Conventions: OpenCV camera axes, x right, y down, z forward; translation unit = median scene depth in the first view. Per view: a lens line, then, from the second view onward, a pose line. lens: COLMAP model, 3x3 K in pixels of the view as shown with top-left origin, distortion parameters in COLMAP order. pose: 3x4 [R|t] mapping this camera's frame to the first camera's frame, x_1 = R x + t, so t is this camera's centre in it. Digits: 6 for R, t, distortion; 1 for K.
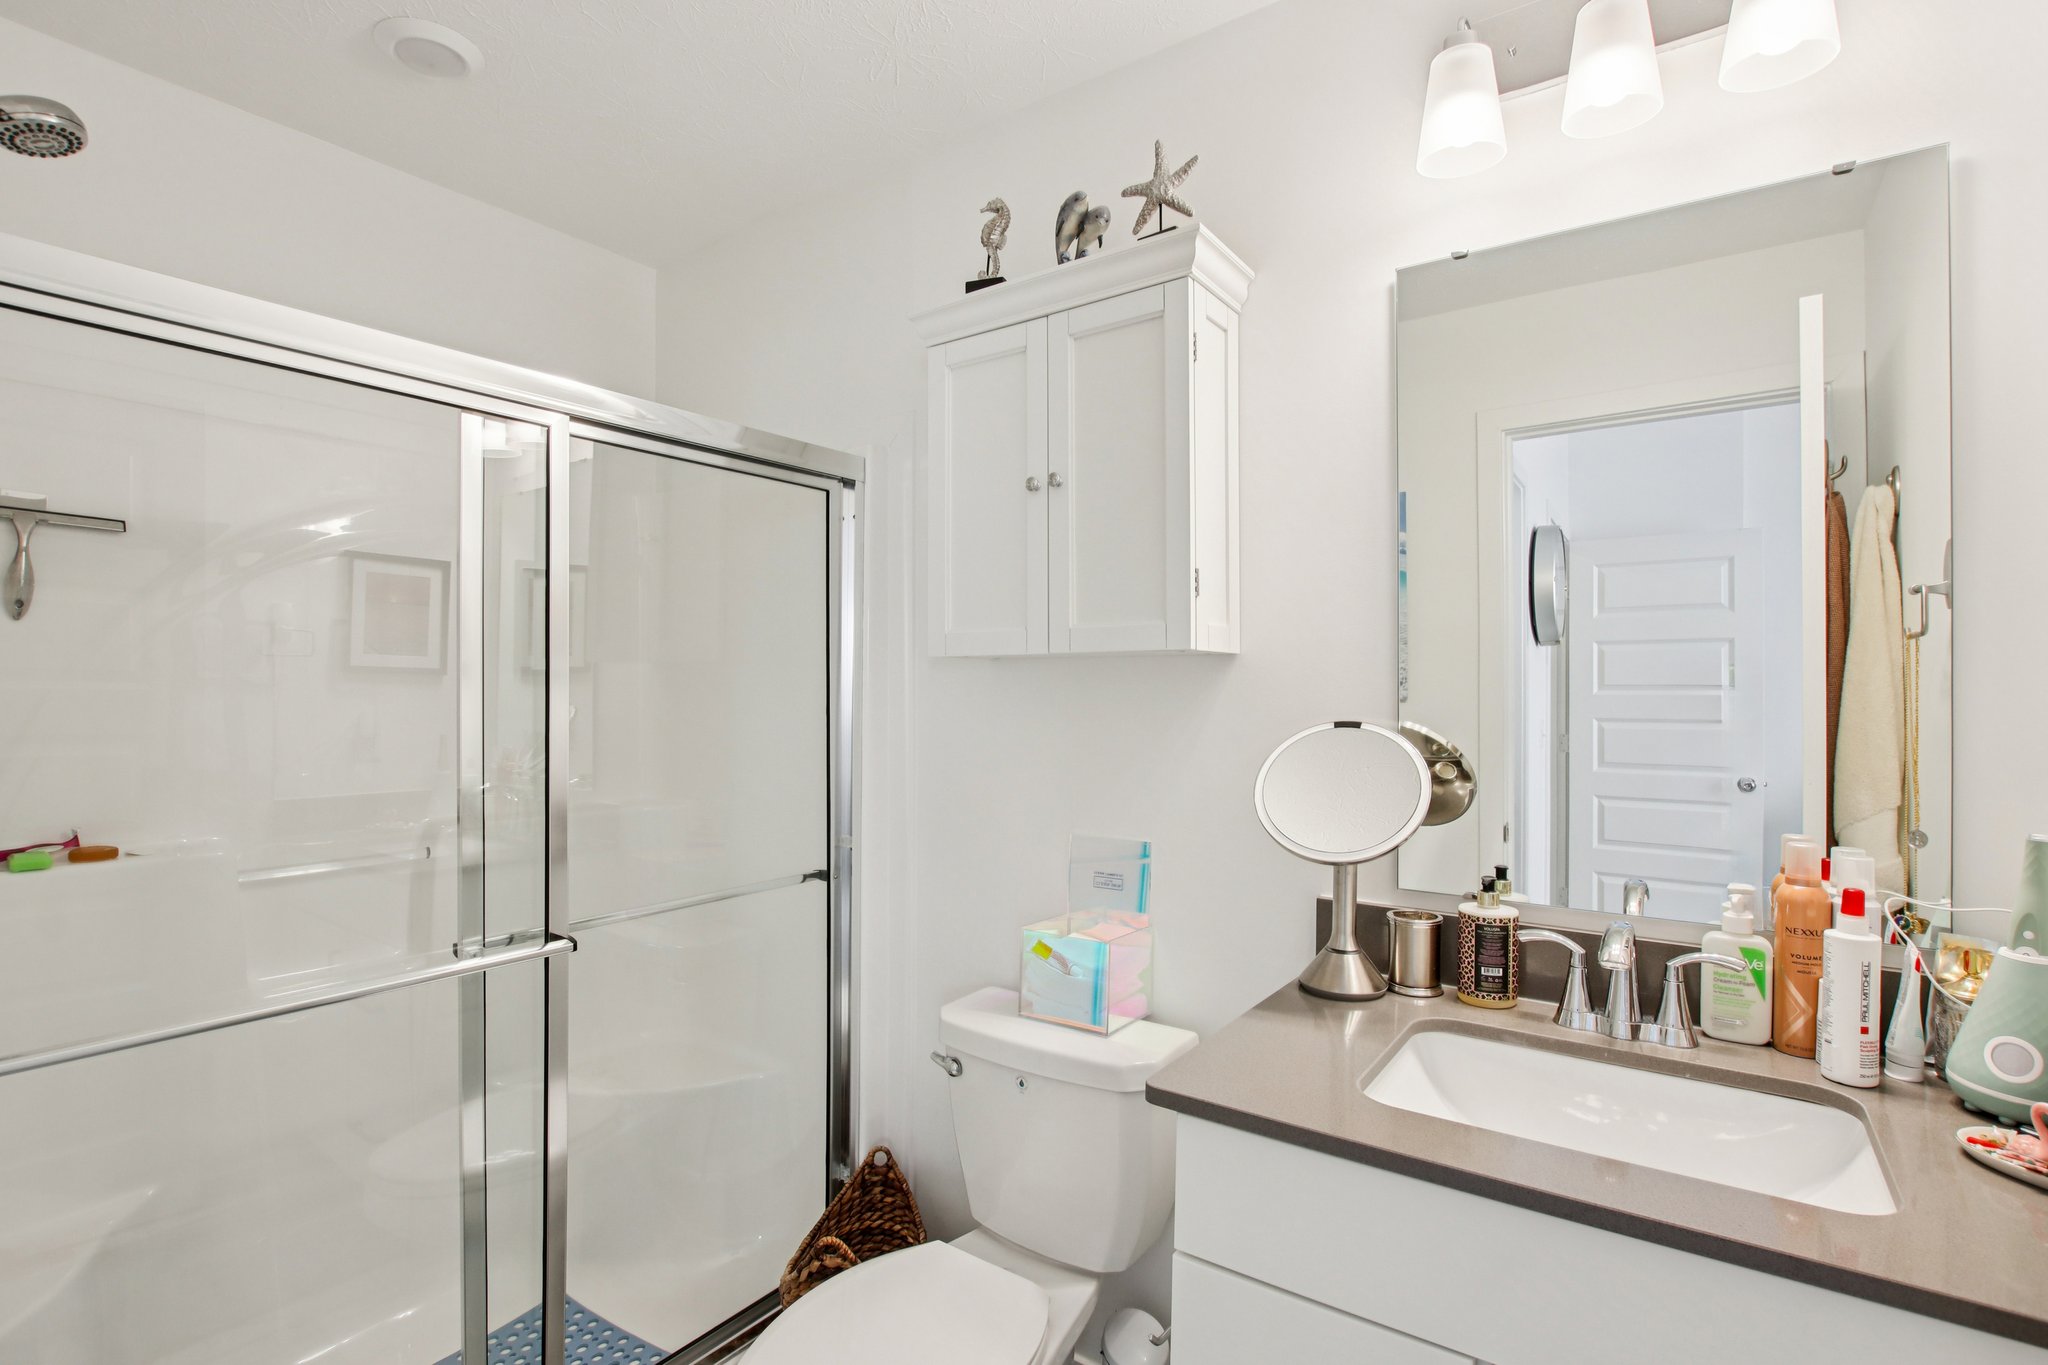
lens RADIAL K [[966.5, 0, 1025.0], [0, 966.5, 688.4], [0, 0, 1]] dist [-0.039664, 0.009207]
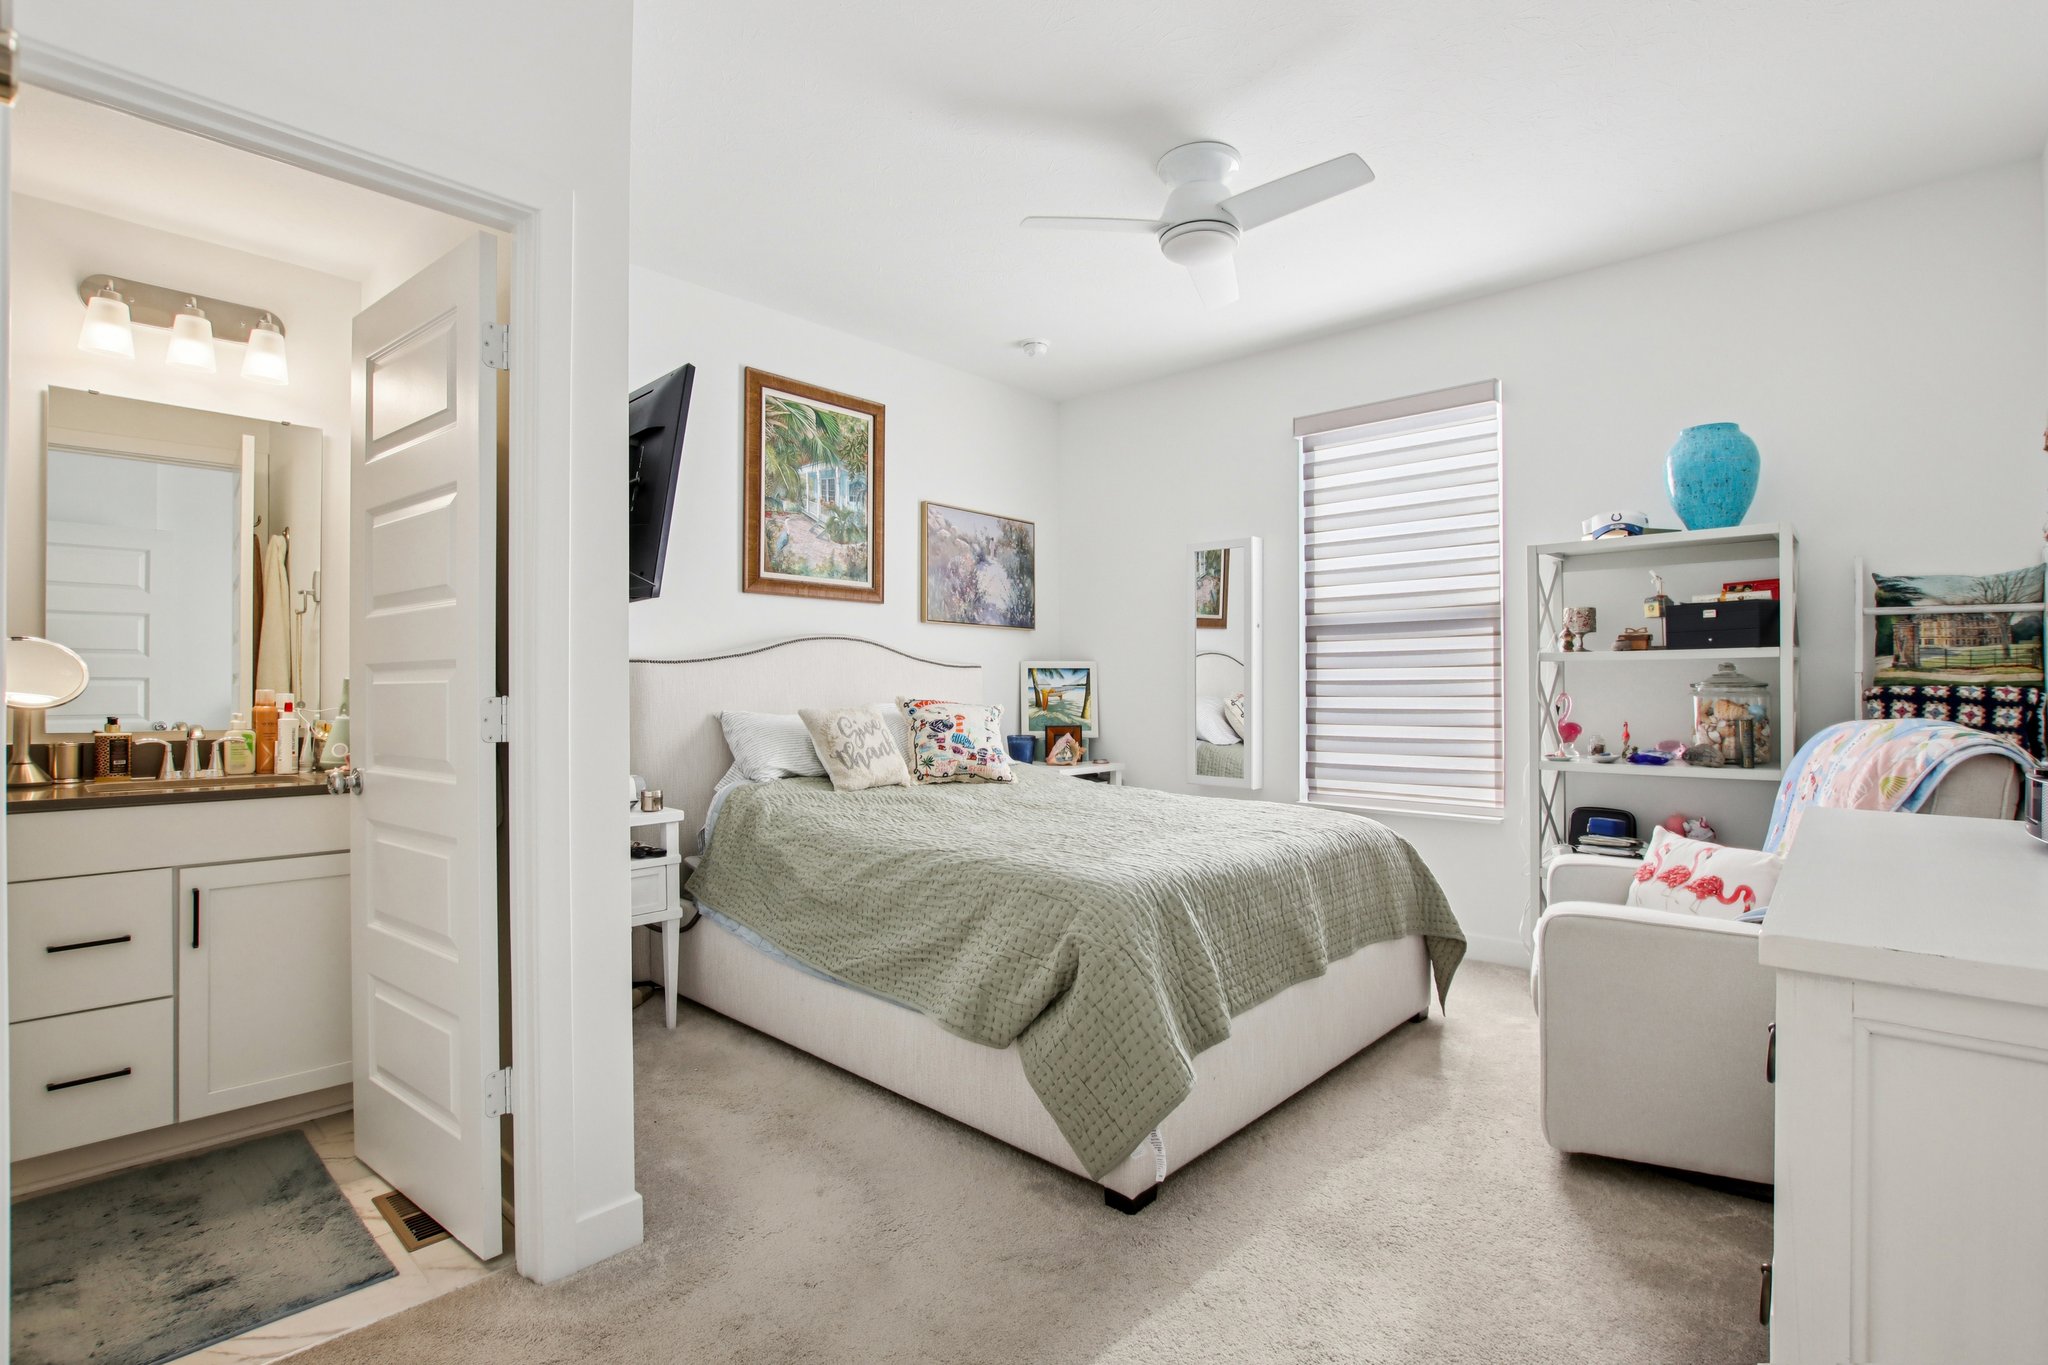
lens RADIAL K [[966.5, 0, 1025.0], [0, 966.5, 688.4], [0, 0, 1]] dist [-0.039664, 0.009207]
pose [[0.126182, 0.000014, 0.992007, -1.217333], [-0.007804, 0.999969, 0.000978, 0.121915], [-0.991976, -0.007865, 0.126178, -1.130575]]
